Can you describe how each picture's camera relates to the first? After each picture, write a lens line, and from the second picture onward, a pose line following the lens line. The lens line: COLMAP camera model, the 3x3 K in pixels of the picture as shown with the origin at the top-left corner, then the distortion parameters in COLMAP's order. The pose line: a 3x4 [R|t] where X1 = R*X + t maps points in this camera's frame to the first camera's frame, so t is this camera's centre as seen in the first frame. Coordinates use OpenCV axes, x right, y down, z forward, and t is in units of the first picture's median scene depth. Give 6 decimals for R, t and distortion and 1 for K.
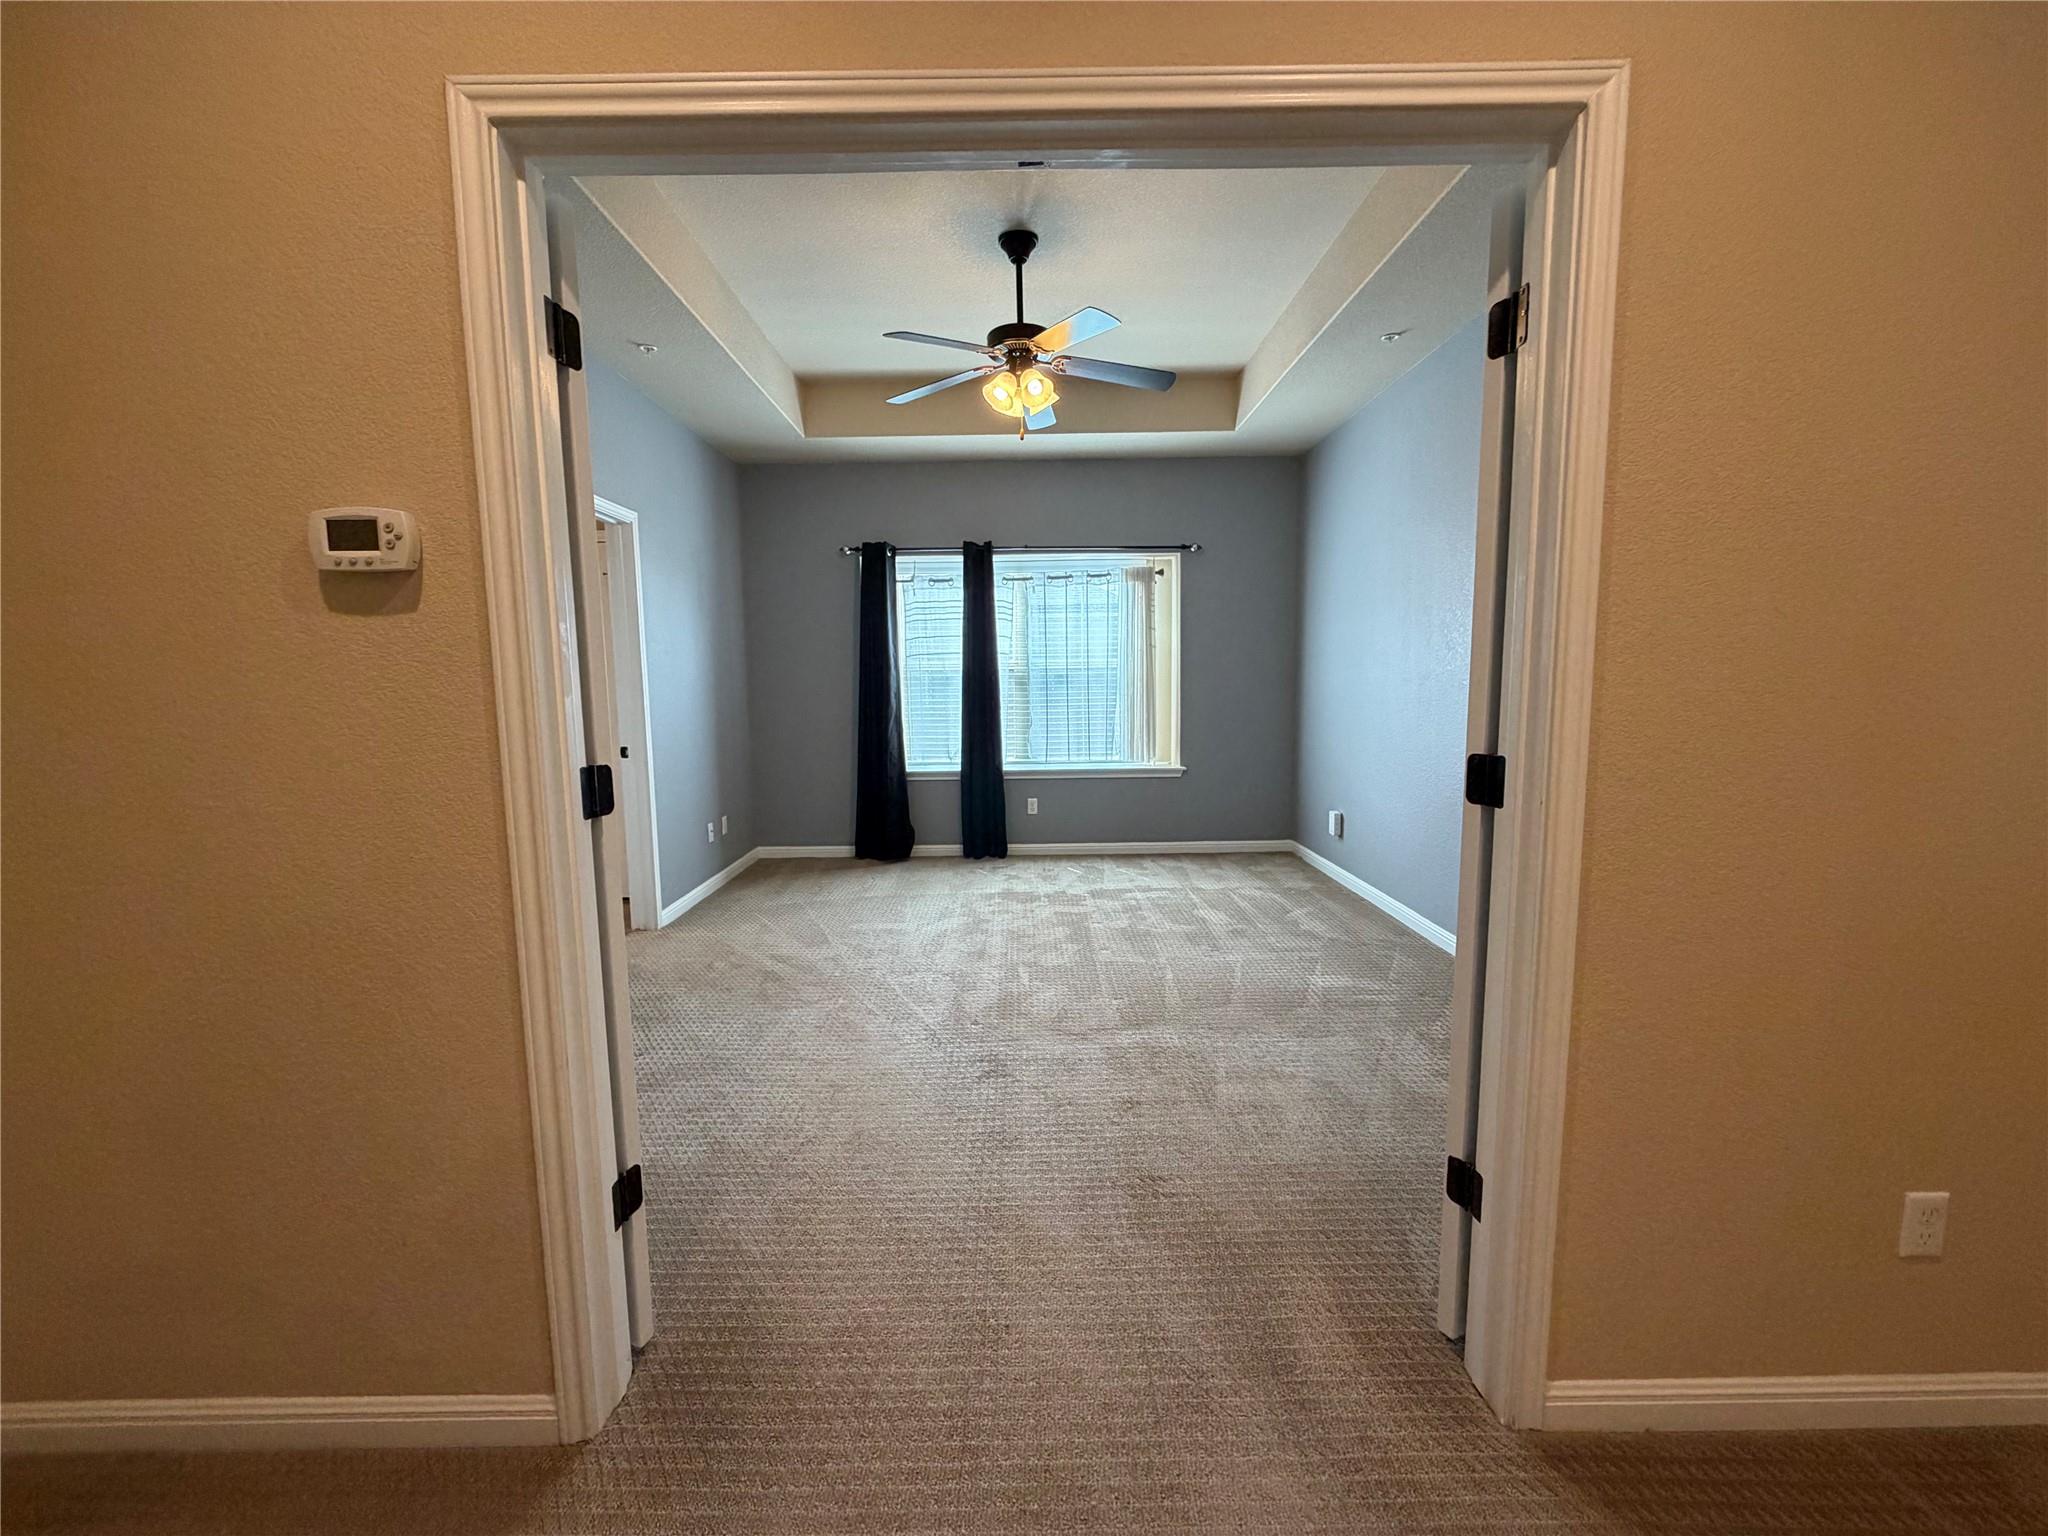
lens RADIAL K [[817.8, 0, 1019.4], [0, 817.8, 768.9], [0, 0, 1]] dist [-0.001116, 0.000413]
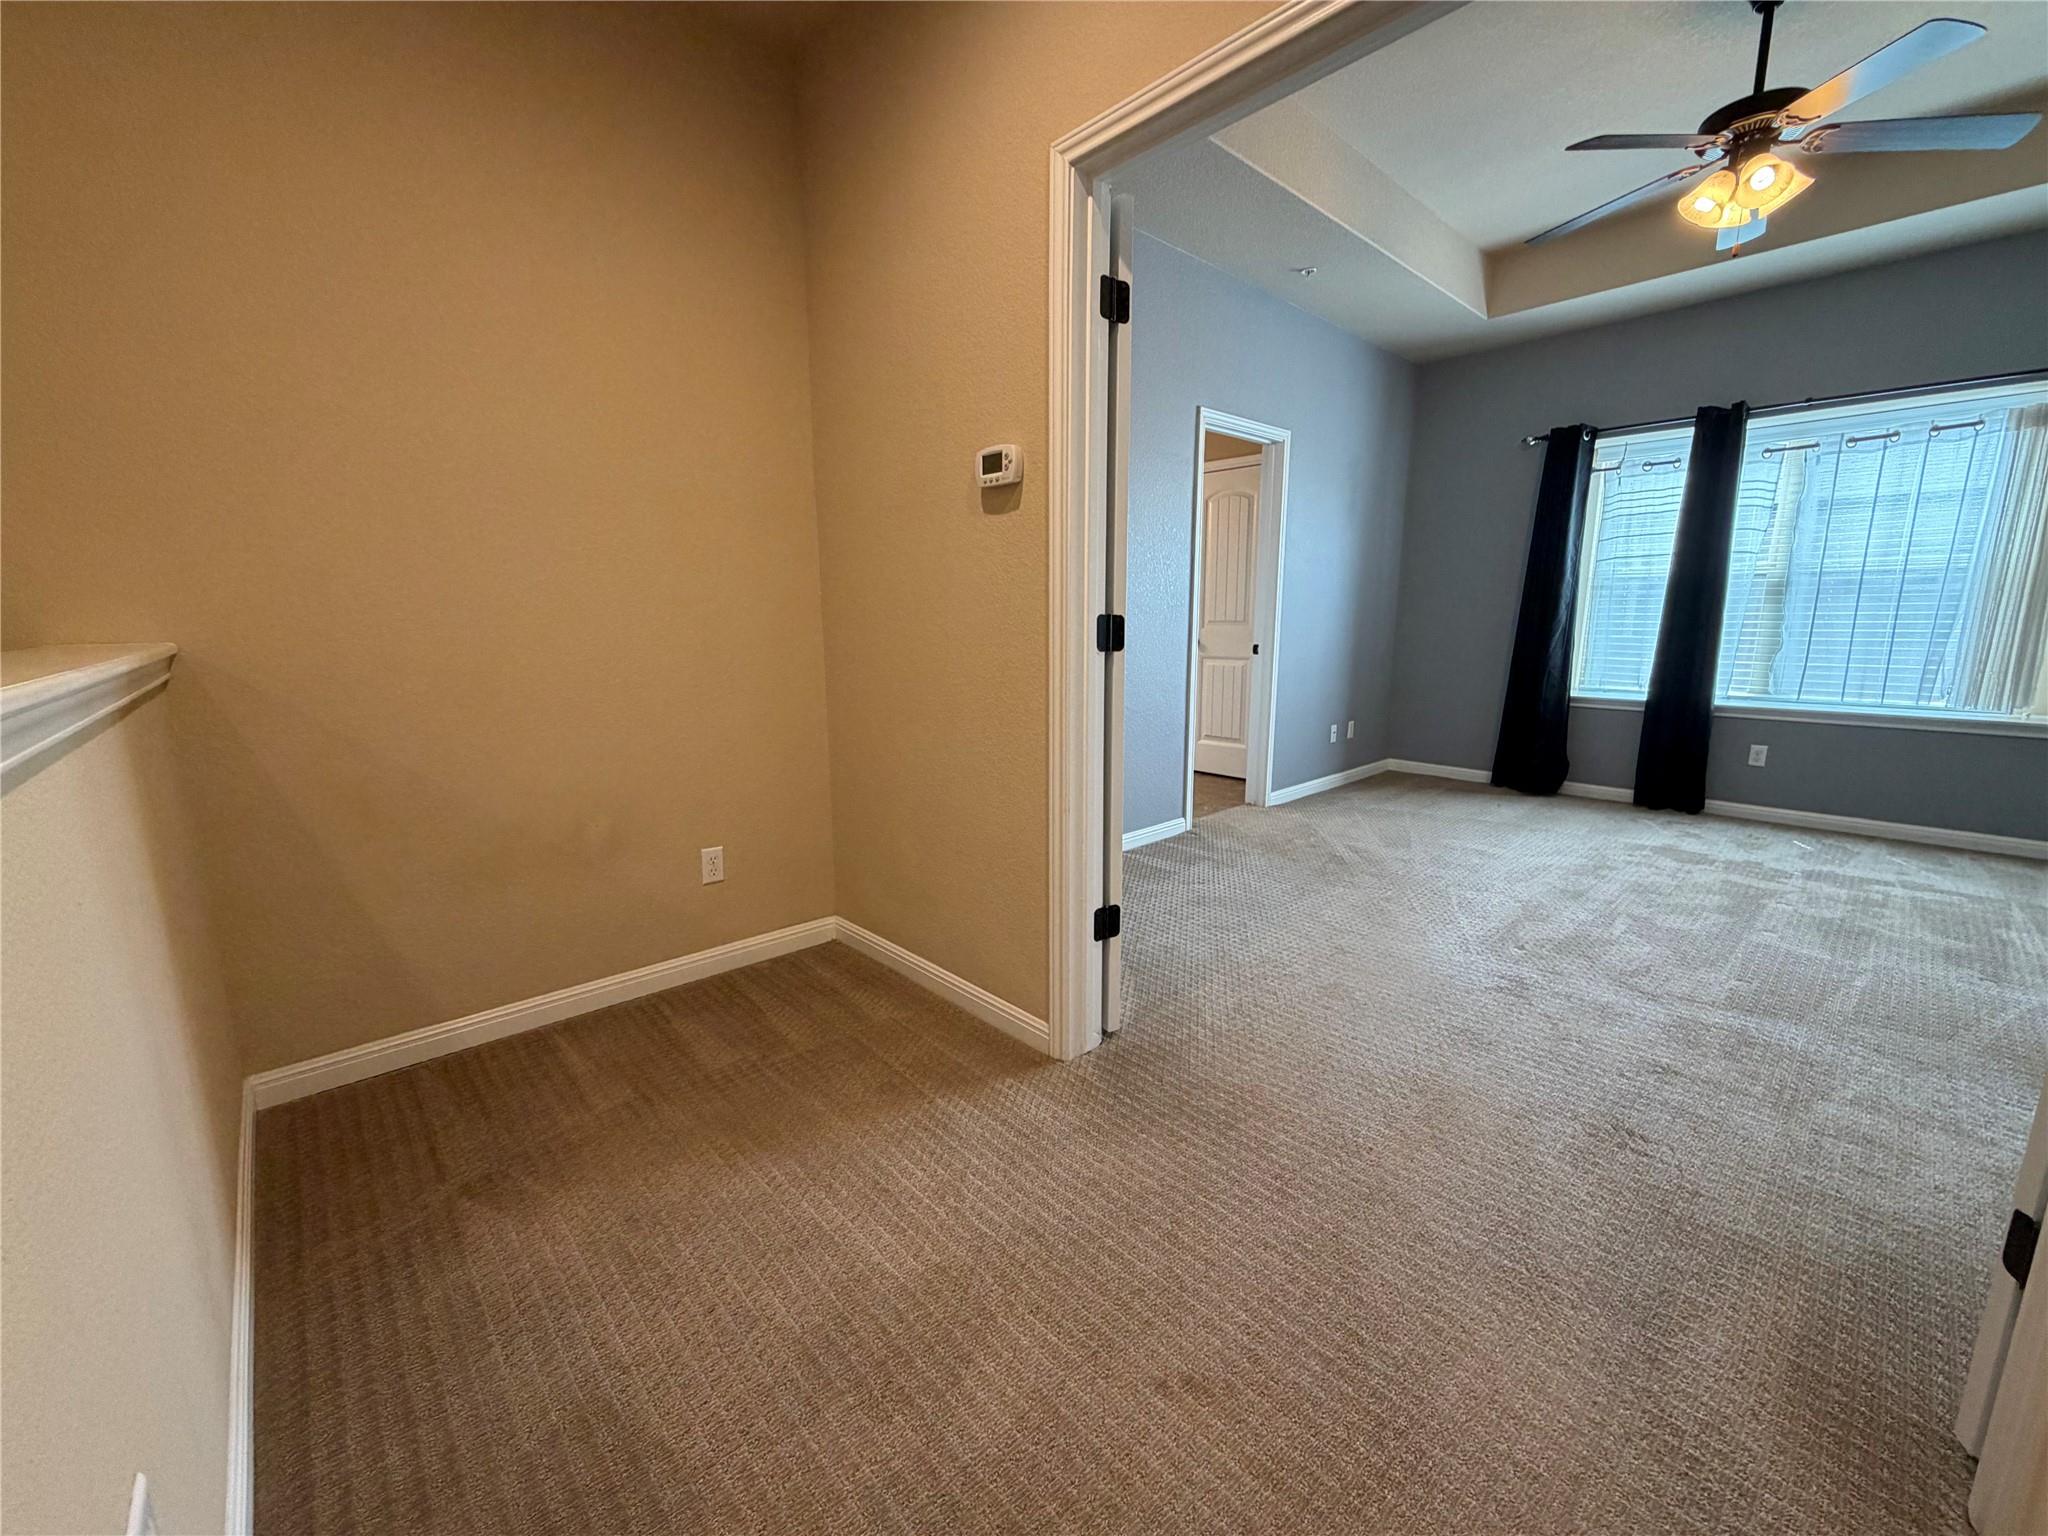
lens RADIAL K [[817.8, 0, 1019.4], [0, 817.8, 768.9], [0, 0, 1]] dist [-0.001116, 0.000413]
pose [[0.675396, 0.147500, -0.722554, 0.153611], [-0.085656, 0.988852, 0.121795, 0.035866], [0.732464, -0.020368, 0.680501, -0.030203]]
